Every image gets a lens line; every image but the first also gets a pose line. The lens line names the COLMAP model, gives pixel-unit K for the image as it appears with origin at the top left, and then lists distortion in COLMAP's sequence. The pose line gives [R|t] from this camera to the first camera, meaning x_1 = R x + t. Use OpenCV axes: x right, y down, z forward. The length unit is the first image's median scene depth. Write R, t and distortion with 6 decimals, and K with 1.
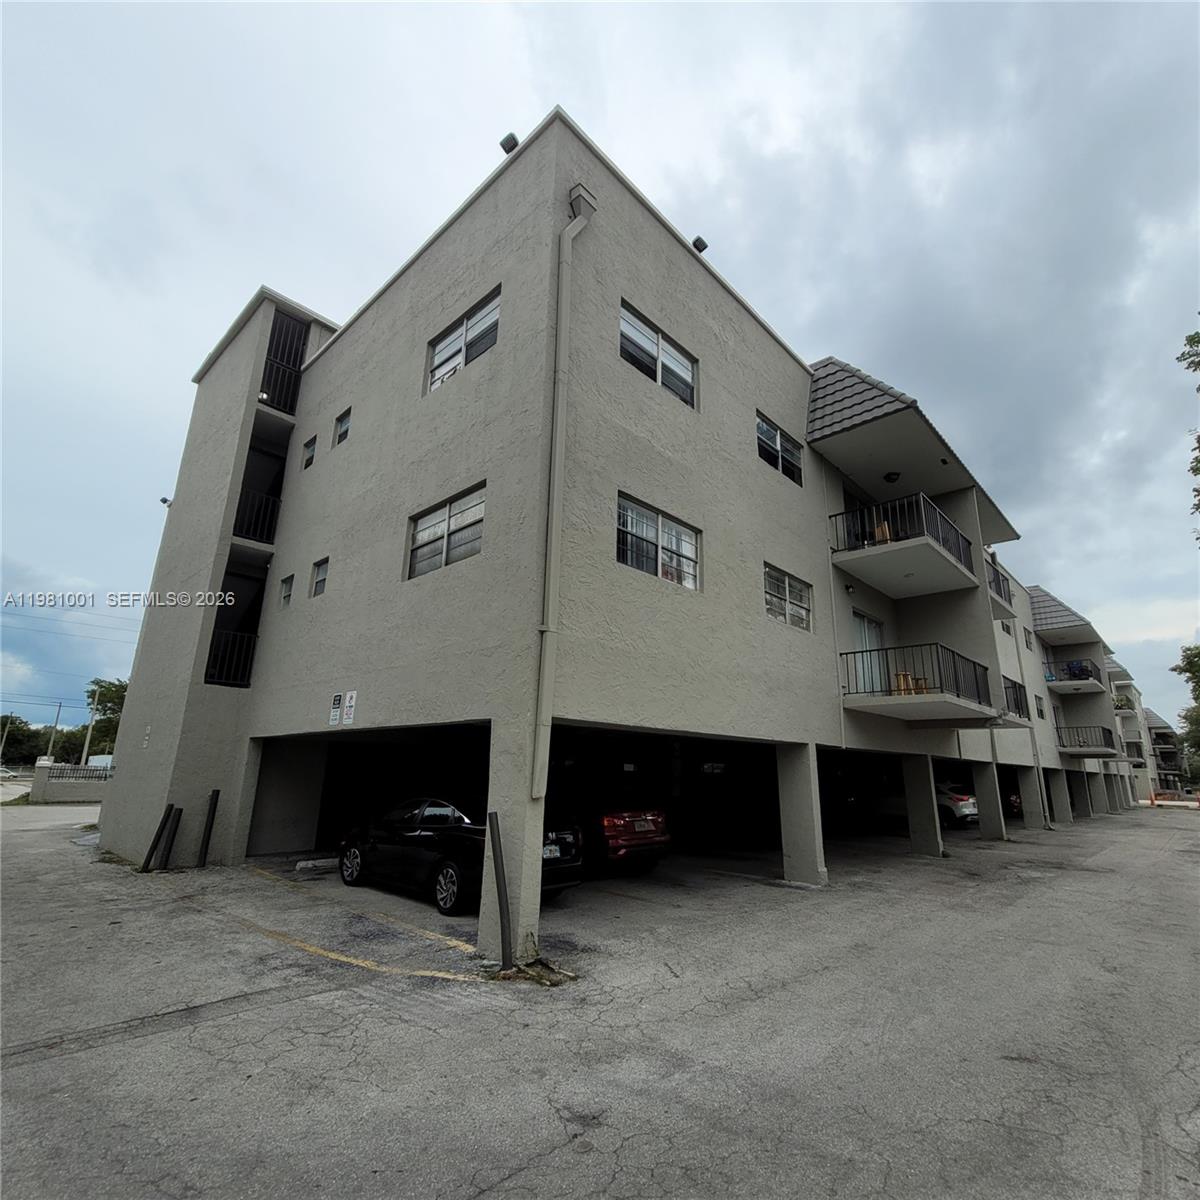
lens RADIAL K [[620.7, 0, 613.8], [0, 620.7, 603.8], [0, 0, 1]] dist [0.010363, -0.005122]
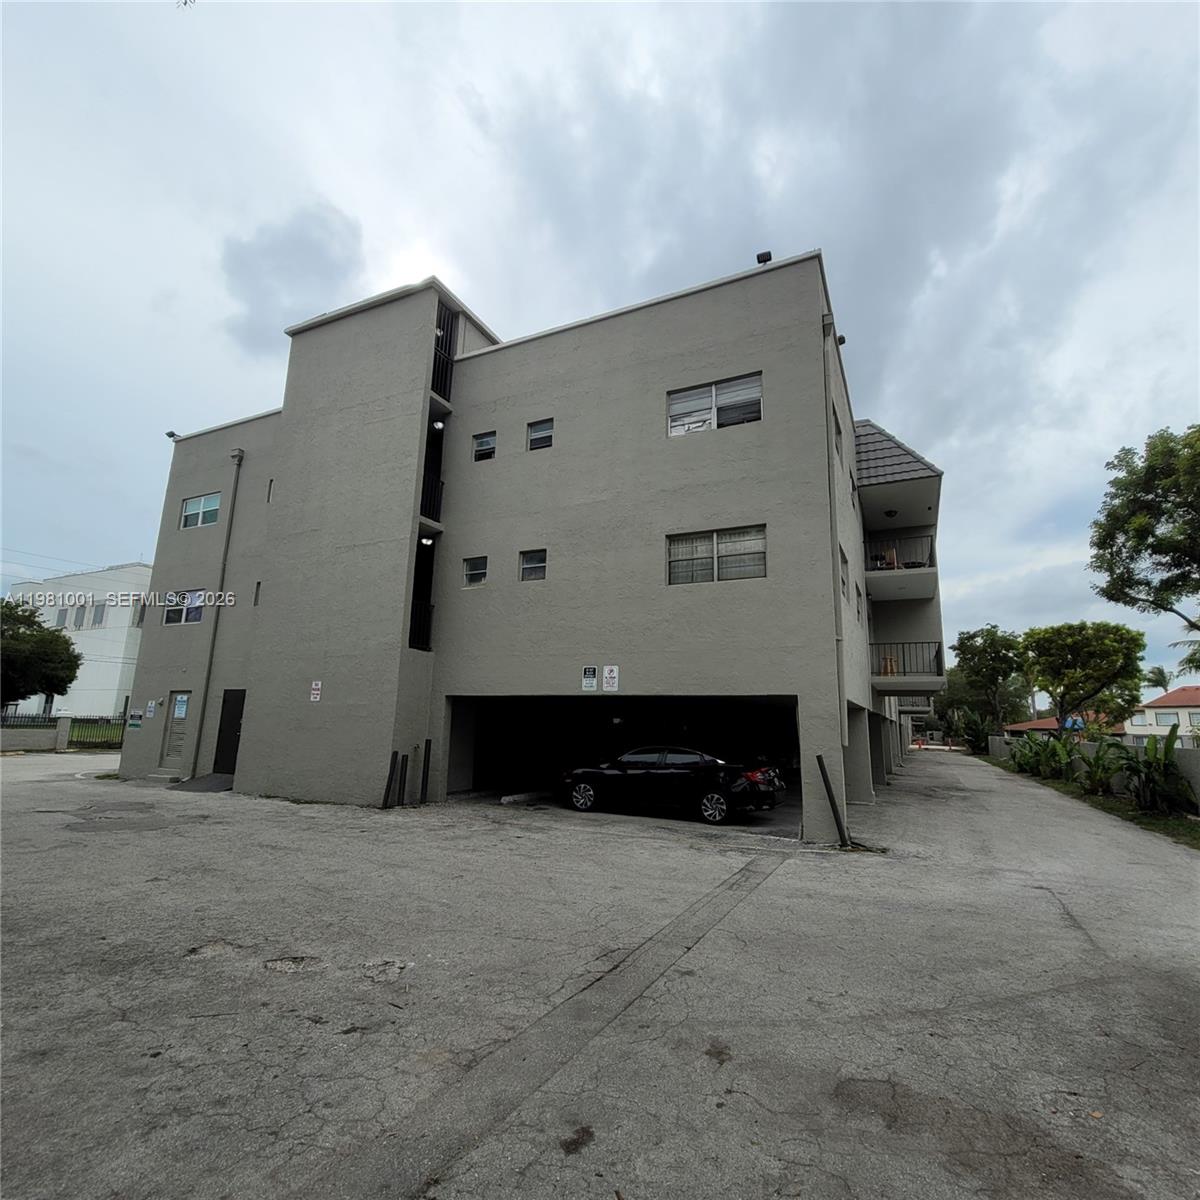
lens RADIAL K [[631.7, 0, 601.6], [0, 631.7, 605.1], [0, 0, 1]] dist [-0.017210, 0.034981]
pose [[0.956817, 0.061345, 0.284144, -0.669146], [-0.085565, 0.993609, 0.073615, -0.065606], [-0.277812, -0.094749, 0.955951, -0.195341]]
